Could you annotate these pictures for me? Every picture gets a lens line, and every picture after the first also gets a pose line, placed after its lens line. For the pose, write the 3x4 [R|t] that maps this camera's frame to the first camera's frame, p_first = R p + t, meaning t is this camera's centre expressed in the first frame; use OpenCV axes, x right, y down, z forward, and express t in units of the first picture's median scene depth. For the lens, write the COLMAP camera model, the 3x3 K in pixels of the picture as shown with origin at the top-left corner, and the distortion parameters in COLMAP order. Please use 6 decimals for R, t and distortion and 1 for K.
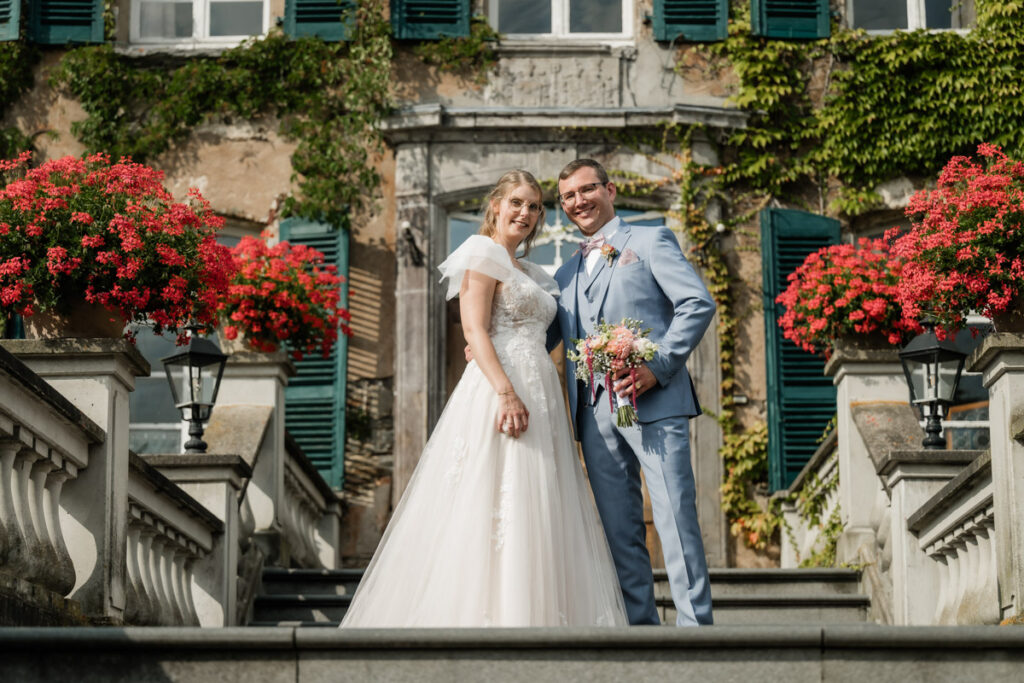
lens RADIAL K [[2412.8, 0, 476.4], [0, 2412.8, 287.1], [0, 0, 1]] dist [0.018277, 0.113470]
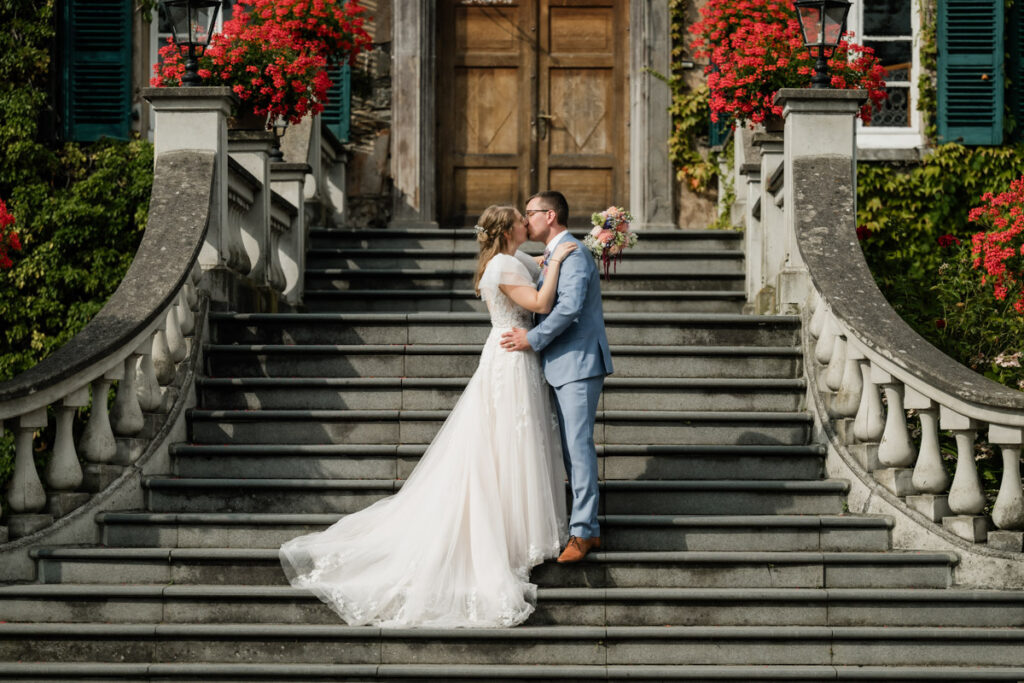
lens RADIAL K [[4077.0, 0, 512.0], [0, 4077.0, 341.5], [0, 0, 1]] dist [-0.014326, -0.320873]
pose [[0.999825, 0.002801, 0.018502, -0.012099], [-0.006186, 0.982615, 0.185552, -0.188425], [-0.017661, -0.185634, 0.982460, -0.969903]]
